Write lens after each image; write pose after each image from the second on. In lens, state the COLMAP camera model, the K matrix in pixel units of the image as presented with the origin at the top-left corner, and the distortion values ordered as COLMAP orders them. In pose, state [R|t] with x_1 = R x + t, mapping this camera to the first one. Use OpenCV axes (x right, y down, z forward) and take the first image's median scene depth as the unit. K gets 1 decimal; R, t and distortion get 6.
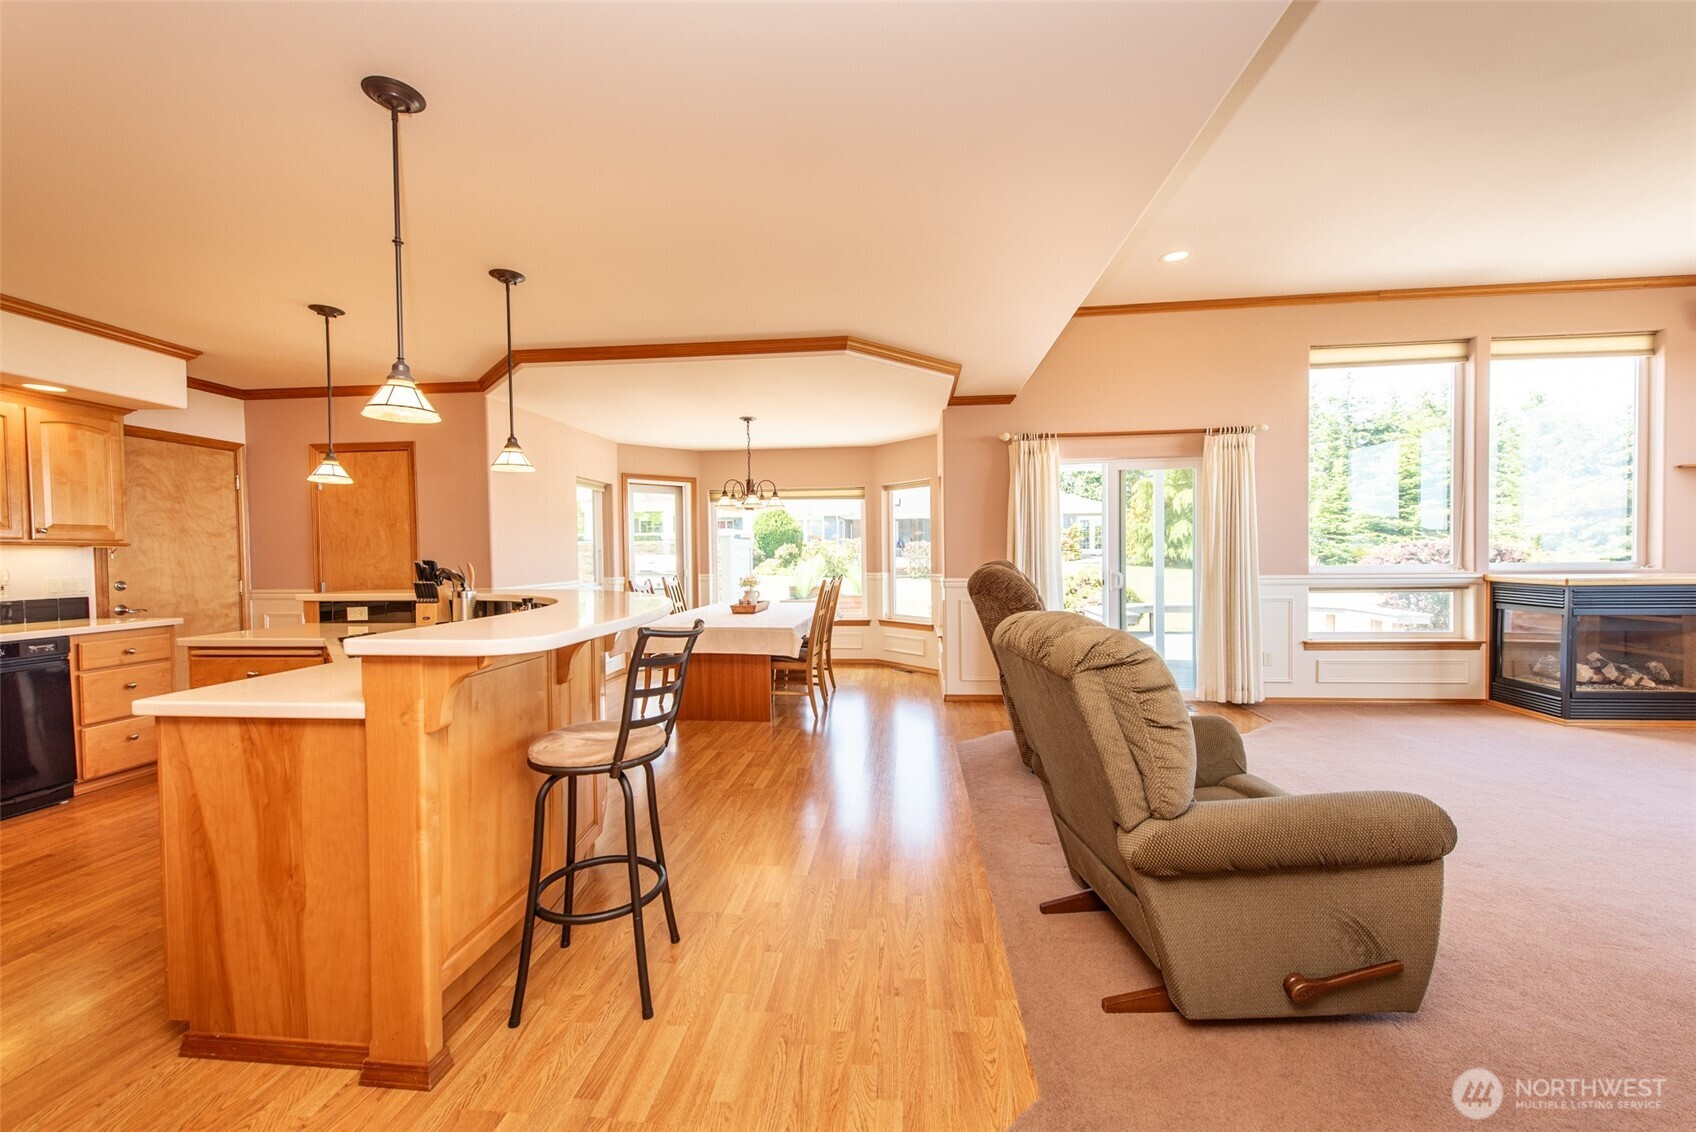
lens RADIAL K [[668.3, 0, 835.3], [0, 668.3, 568.8], [0, 0, 1]] dist [0.000978, -0.000065]
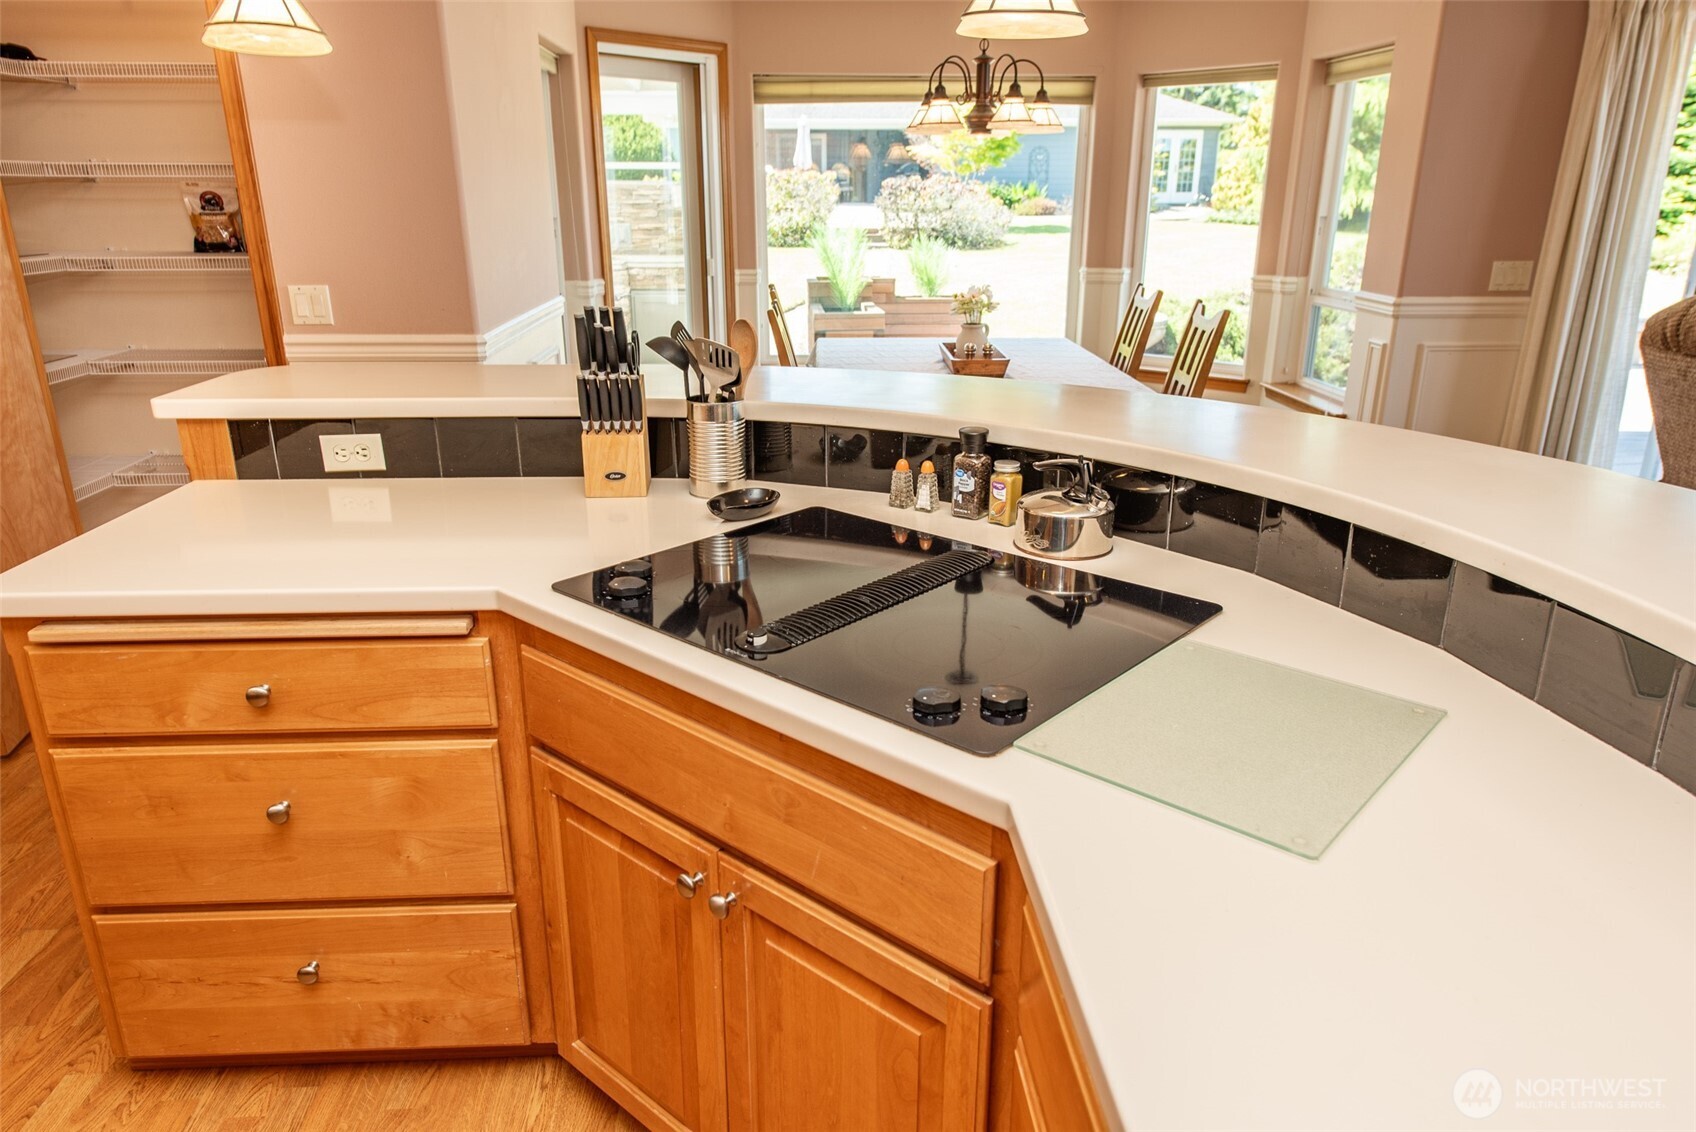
lens RADIAL K [[1121.2, 0, 848.0], [0, 1121.2, 566.0], [0, 0, 1]] dist [0.006484, 0.001623]
pose [[0.984711, -0.043978, 0.168555, -0.403894], [-0.008090, 0.955017, 0.296441, -0.039108], [-0.174010, -0.293272, 0.940060, 0.271719]]
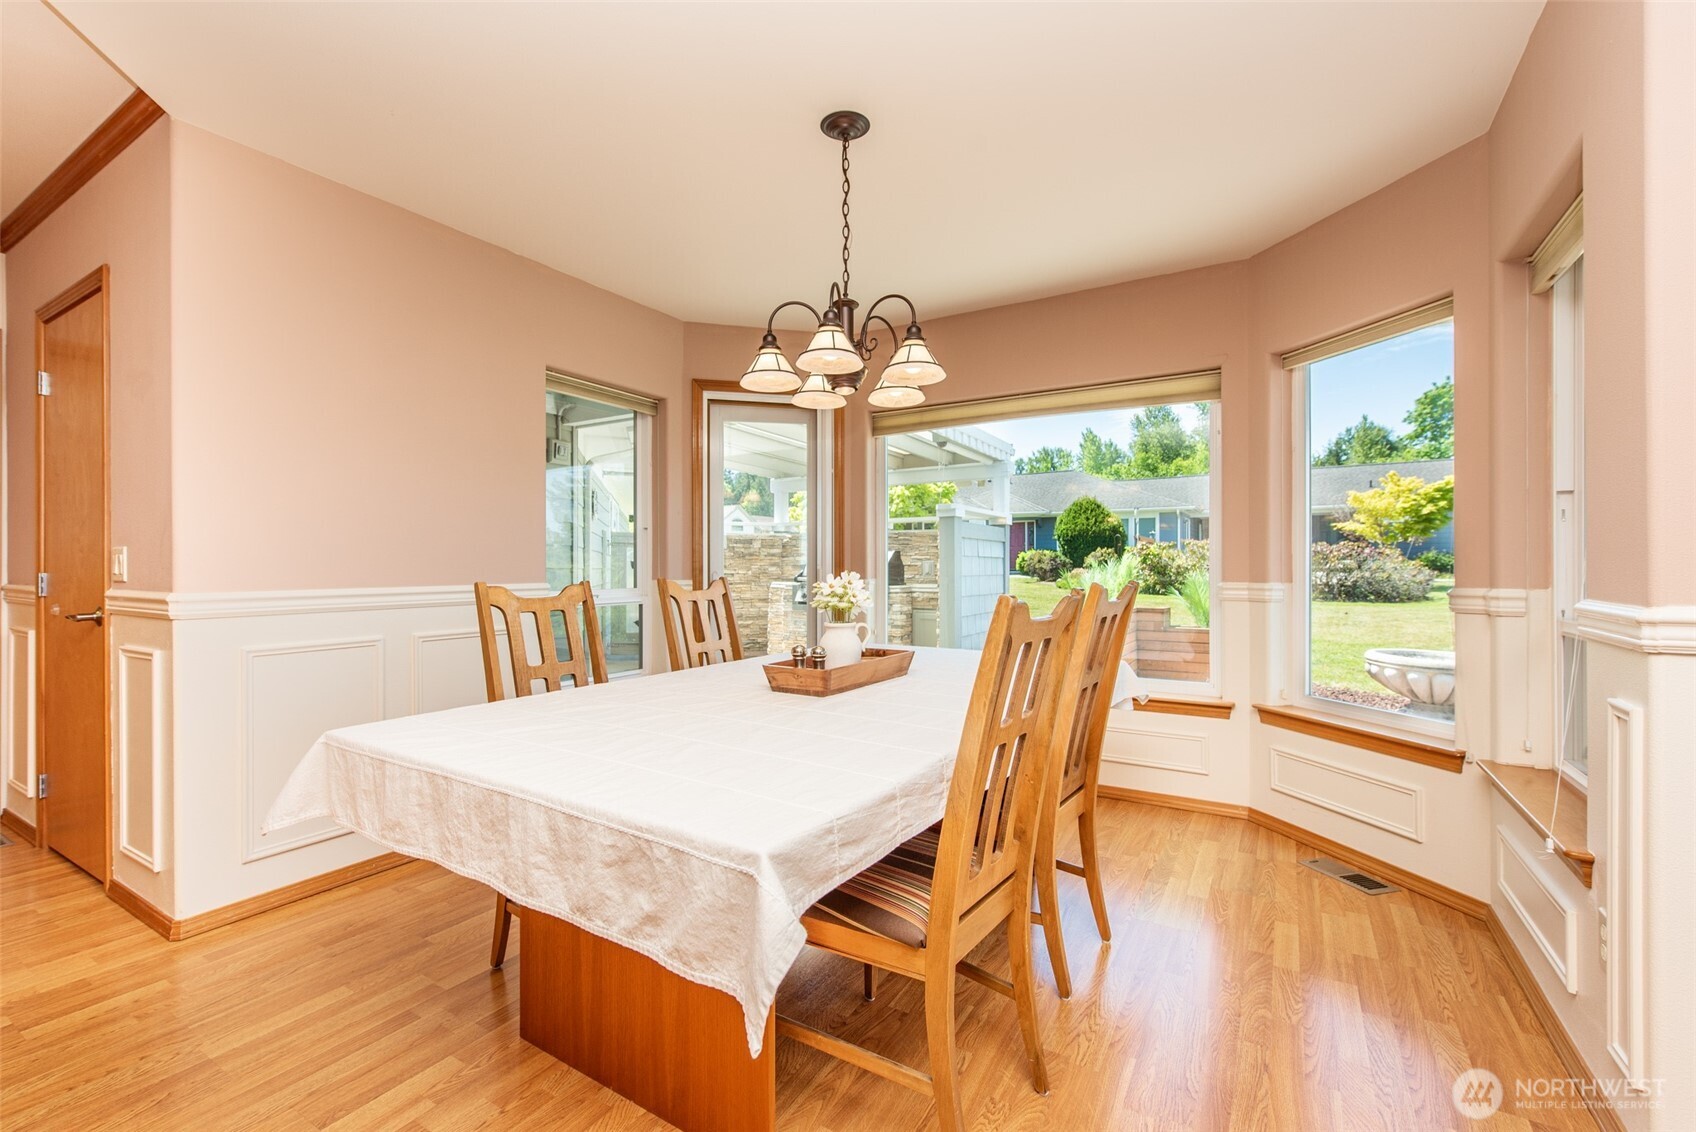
lens RADIAL K [[725.8, 0, 841.8], [0, 725.8, 571.9], [0, 0, 1]] dist [0.001794, 0.000170]
pose [[0.907900, 0.013211, -0.418978, 0.033040], [-0.018834, 0.999779, -0.009287, 0.013236], [0.418763, 0.016323, 0.907949, 0.749774]]
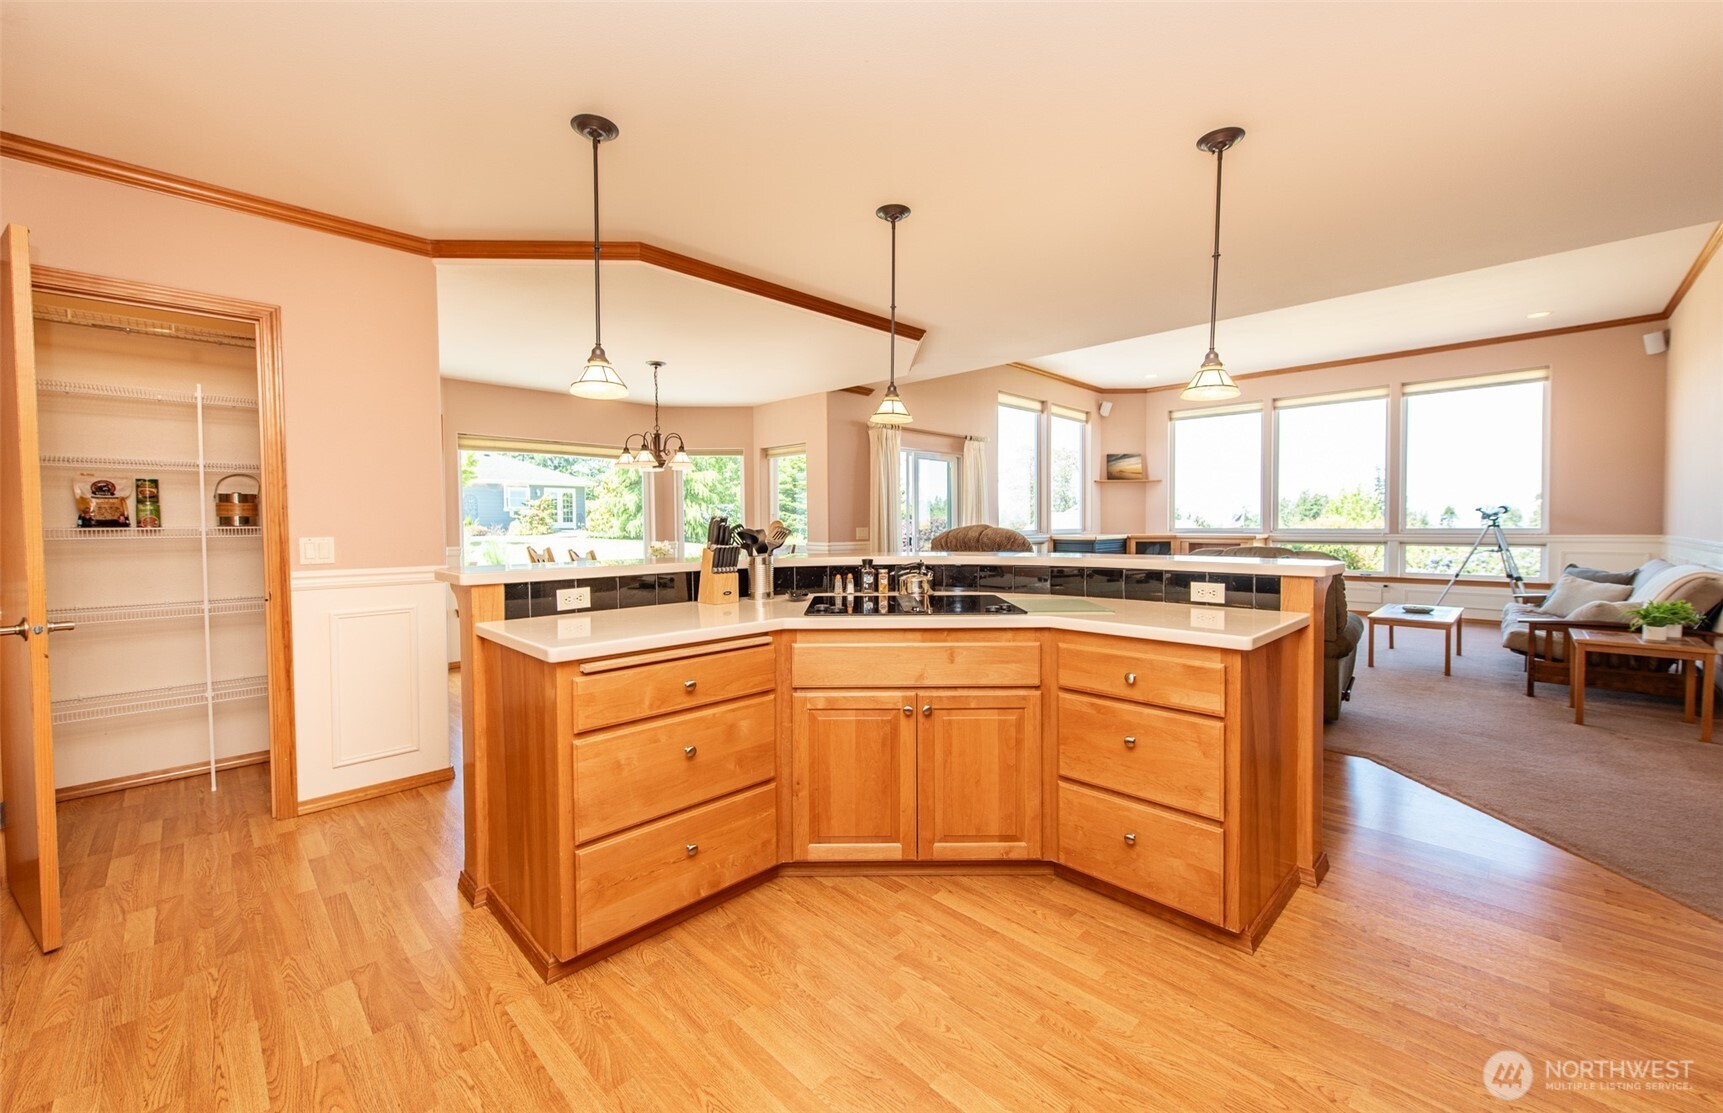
lens RADIAL K [[681.0, 0, 861.5], [0, 681.0, 556.5], [0, 0, 1]] dist [-0.000586, -0.000057]
pose [[0.611899, -0.031422, 0.790311, -0.768310], [0.017787, 0.999505, 0.025967, 0.010564], [-0.790736, -0.001832, 0.612155, 0.273955]]
